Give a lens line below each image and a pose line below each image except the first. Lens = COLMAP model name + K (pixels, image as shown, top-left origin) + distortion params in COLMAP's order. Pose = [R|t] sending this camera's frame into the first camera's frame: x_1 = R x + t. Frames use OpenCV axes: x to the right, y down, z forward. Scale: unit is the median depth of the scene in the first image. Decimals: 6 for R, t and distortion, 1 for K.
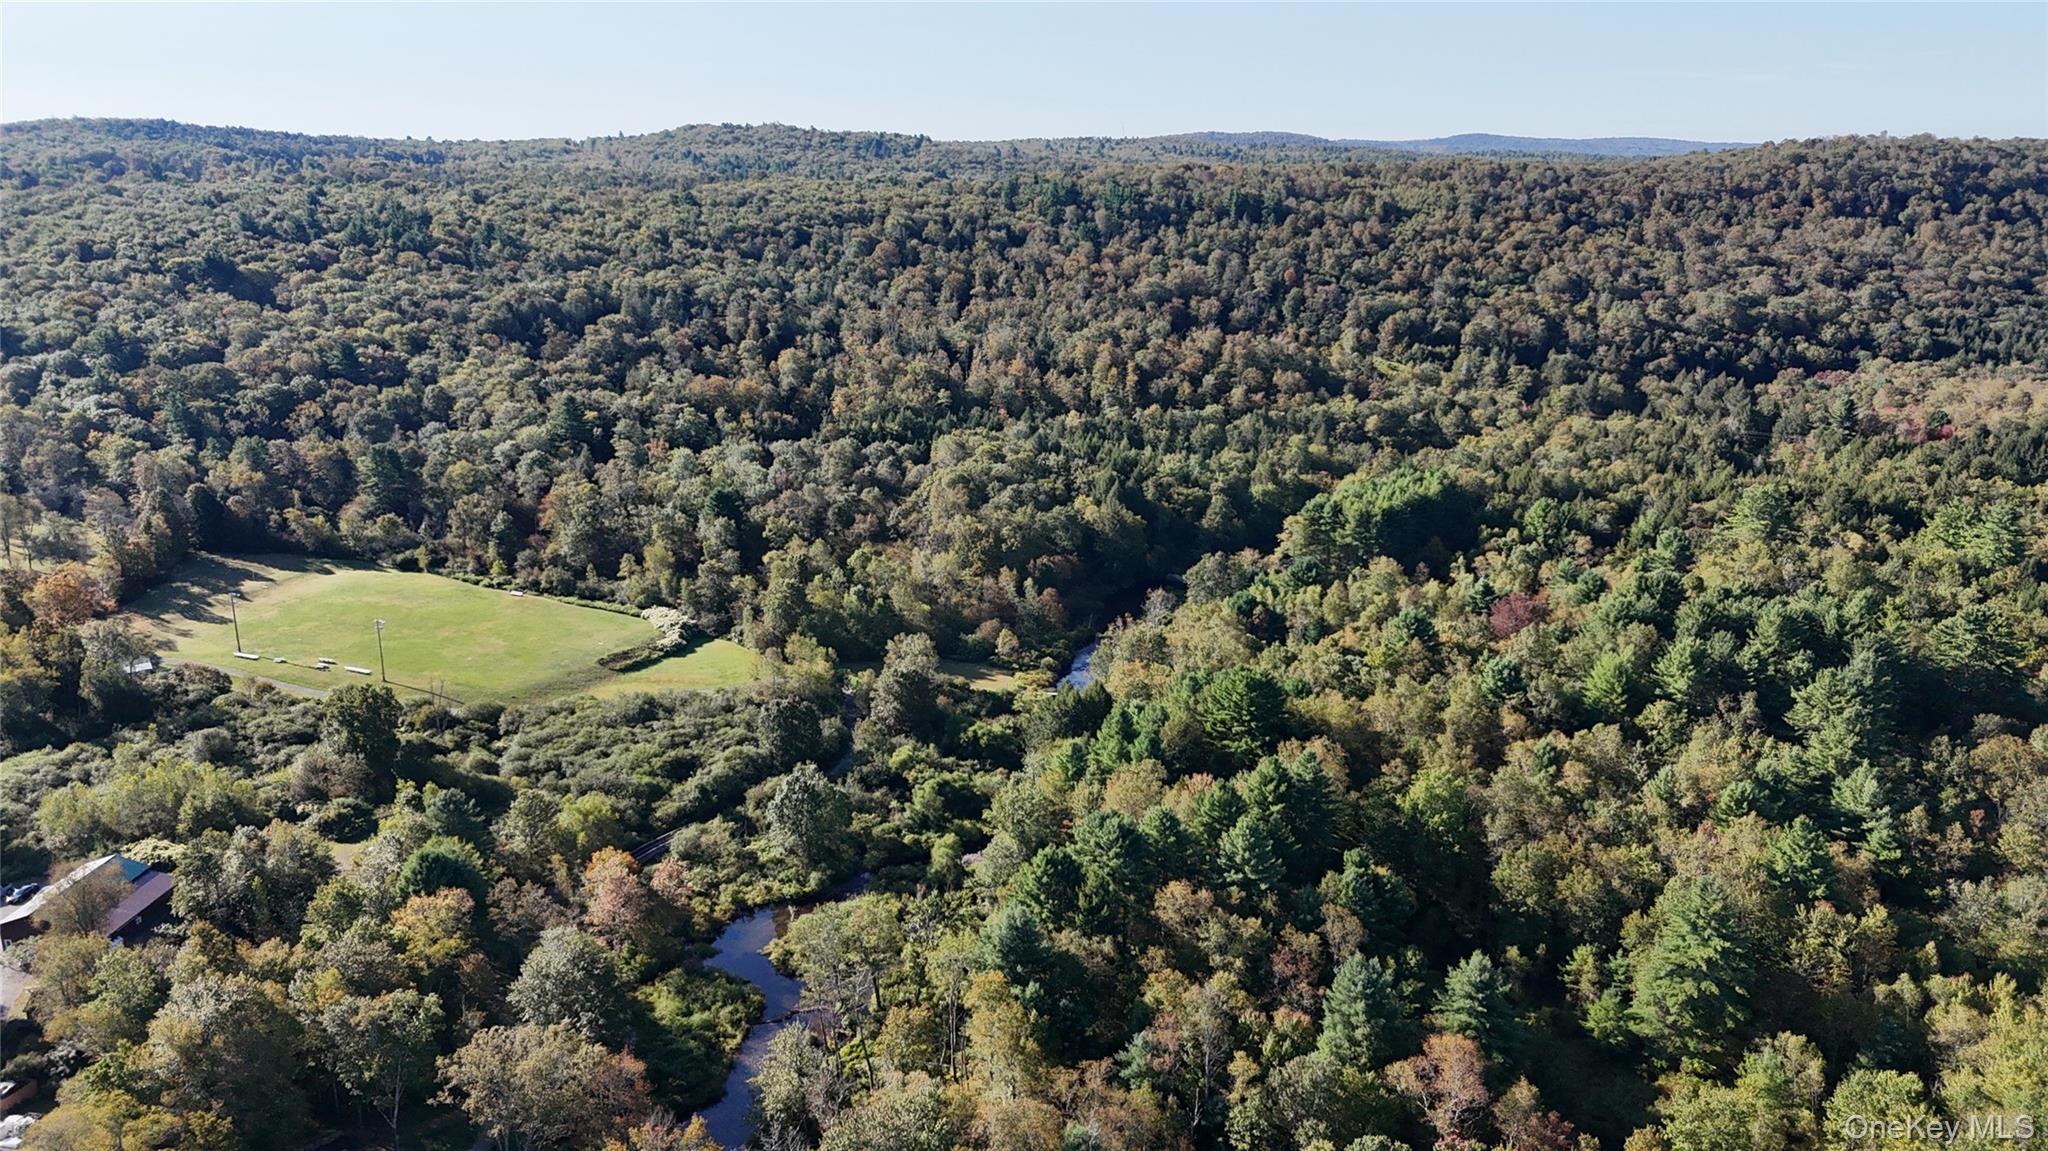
lens RADIAL K [[1507.1, 0, 1024.1], [0, 1507.1, 567.5], [0, 0, 1]] dist [0.079931, -0.078108]
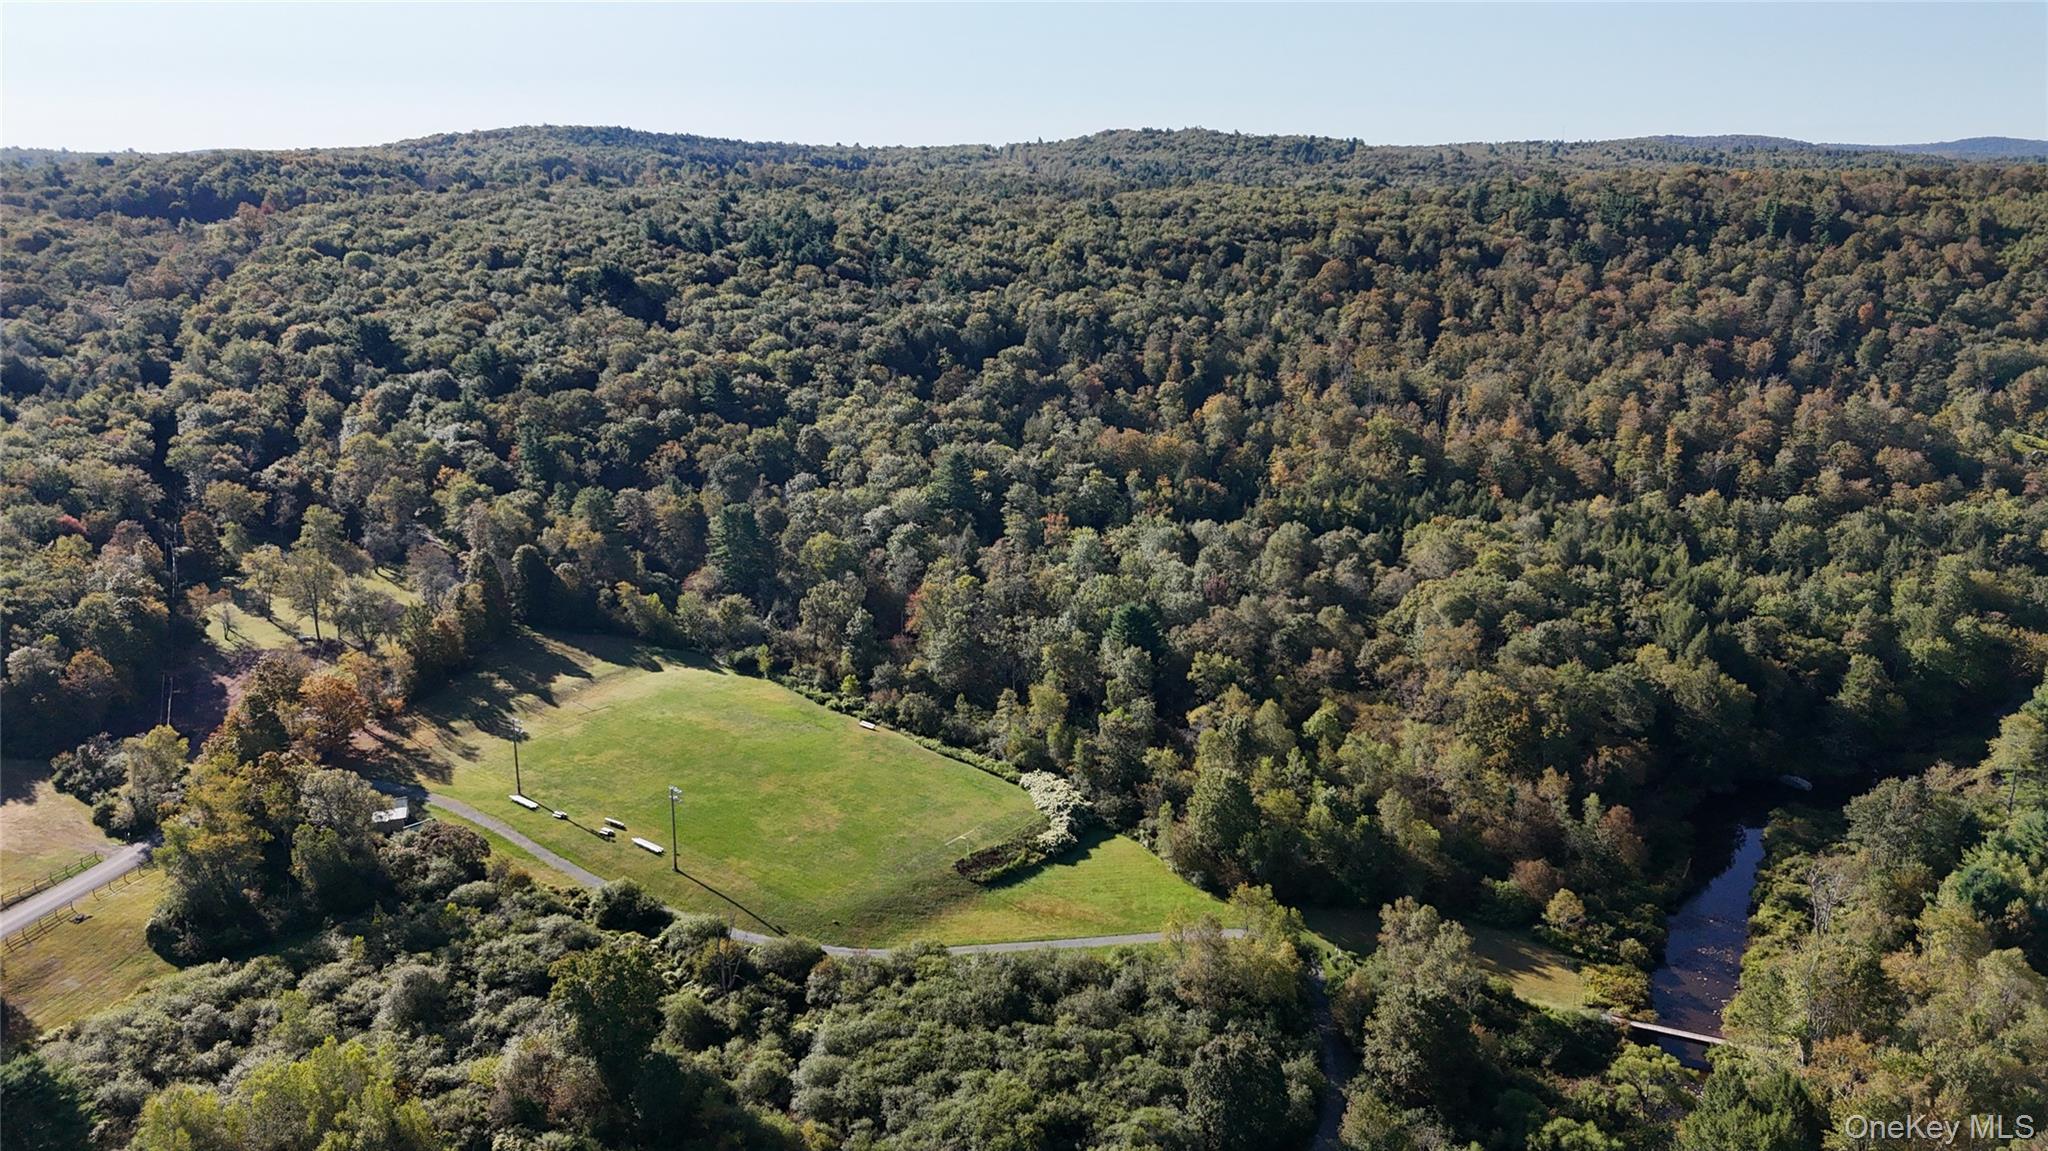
lens RADIAL K [[1507.1, 0, 1031.1], [0, 1507.1, 574.1], [0, 0, 1]] dist [0.079931, -0.078108]
pose [[0.967689, 0.071096, -0.241916, -0.049652], [-0.071215, 0.997427, 0.008264, -0.047411], [0.241881, 0.009231, 0.970262, 0.185872]]
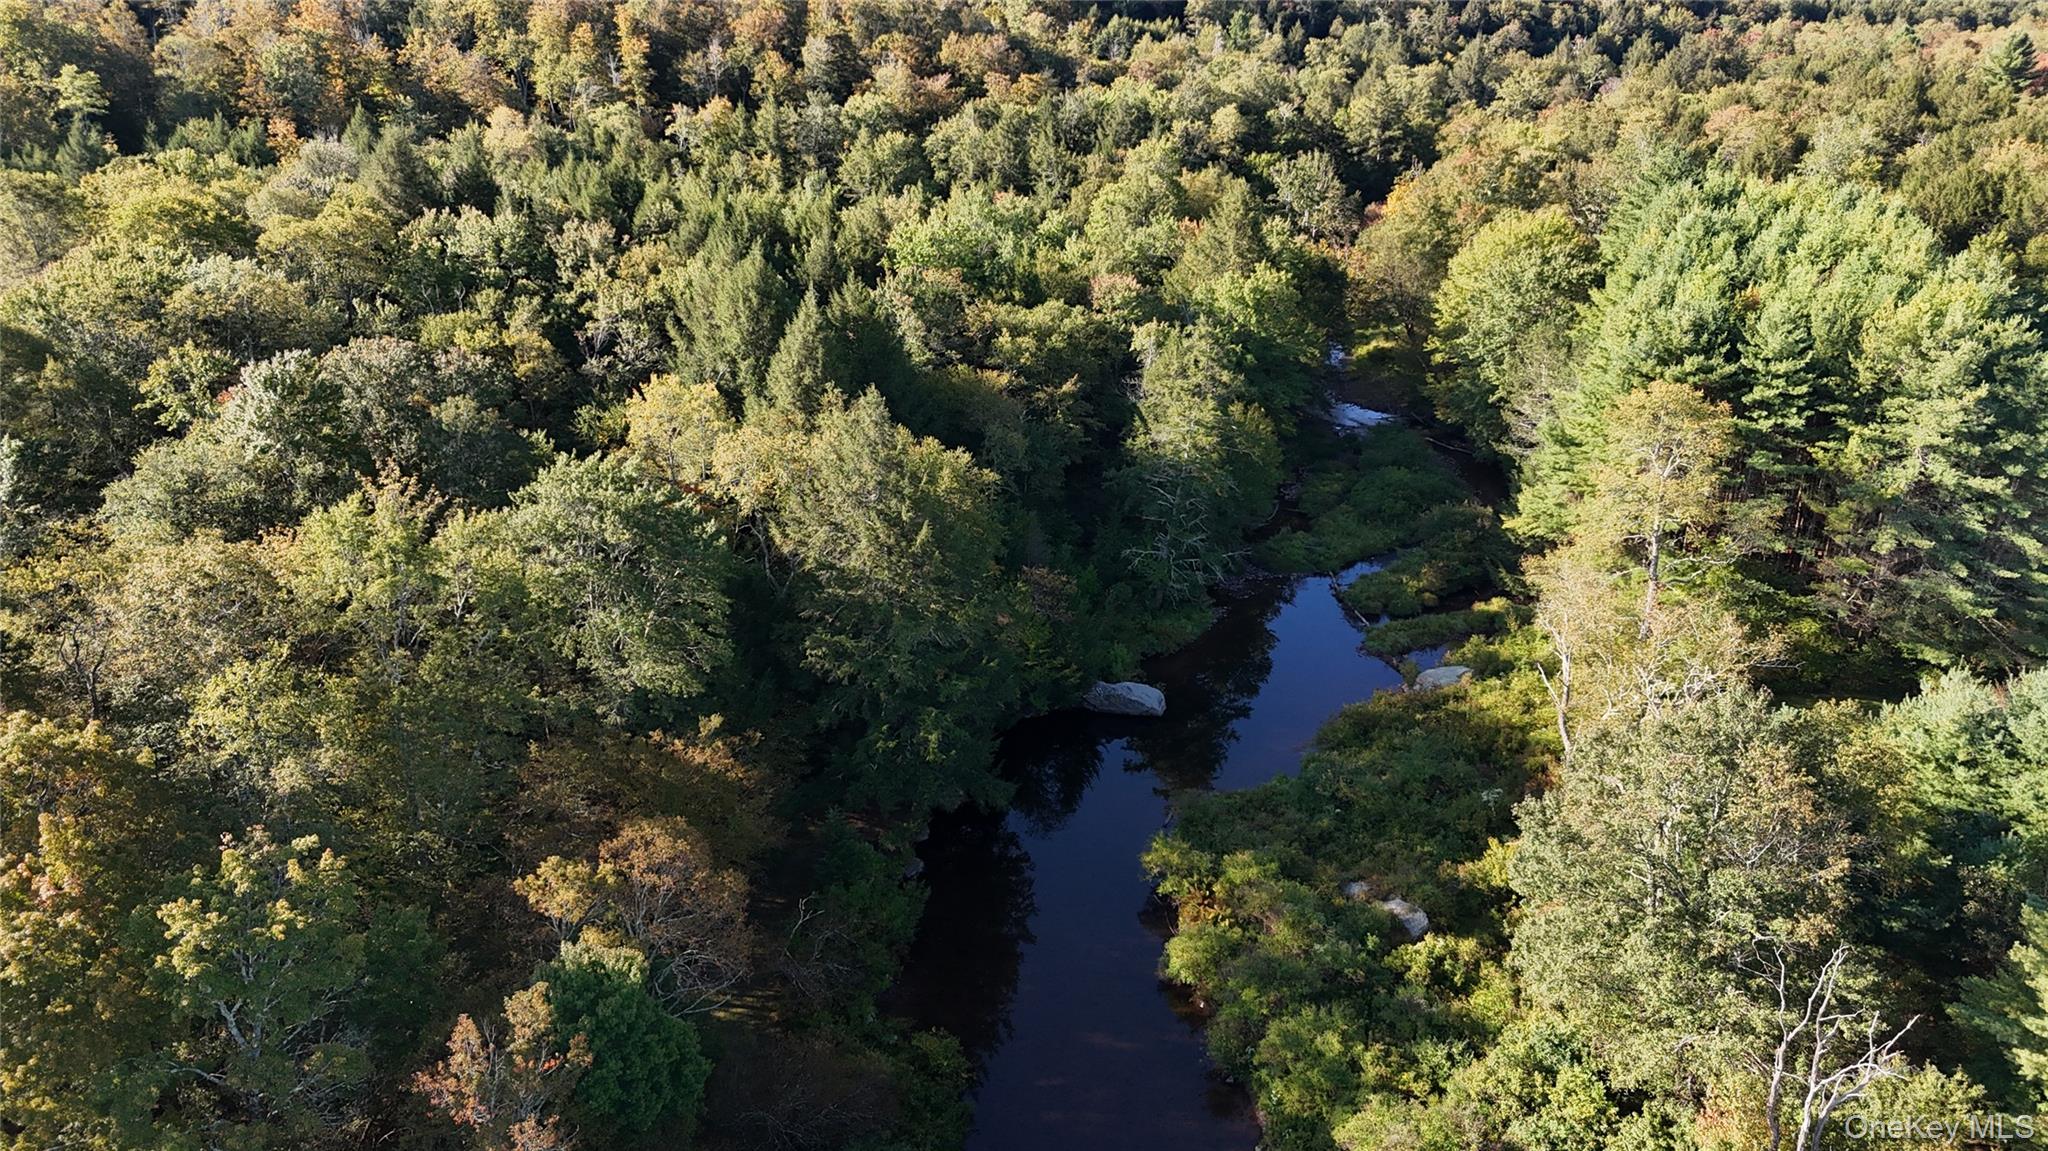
lens RADIAL K [[1507.1, 0, 1042.3], [0, 1507.1, 569.1], [0, 0, 1]] dist [0.079931, -0.078108]
pose [[0.922835, -0.144738, 0.356969, 0.006158], [0.100898, 0.985193, 0.138619, -0.032950], [-0.371746, -0.091905, 0.923774, 0.566166]]
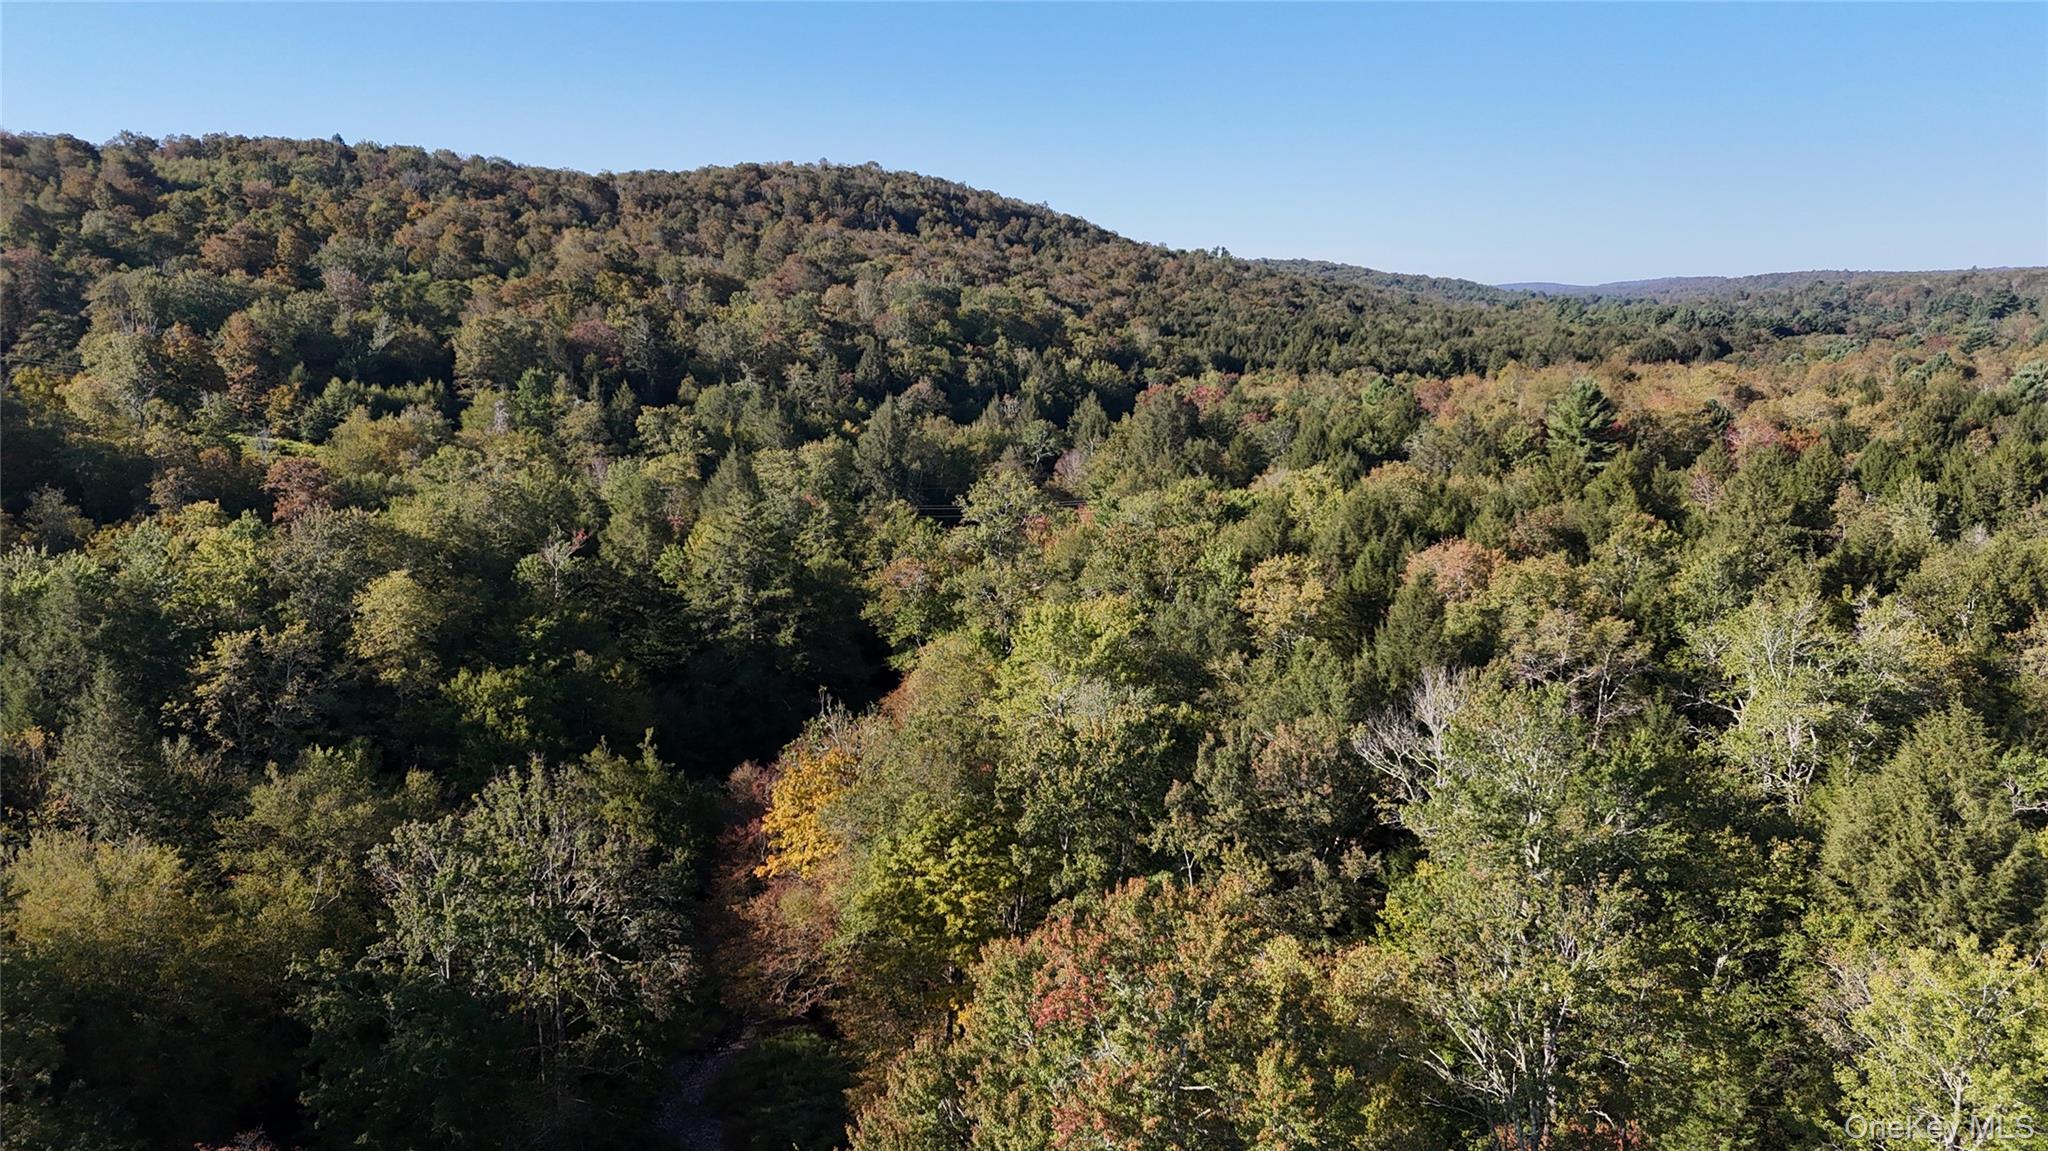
lens RADIAL K [[1507.1, 0, 1025.6], [0, 1507.1, 572.3], [0, 0, 1]] dist [0.079931, -0.078108]
pose [[0.718484, -0.123202, 0.684545, 0.147101], [0.189602, 0.981607, -0.022336, -0.076007], [-0.669202, 0.145839, 0.728628, 0.755810]]
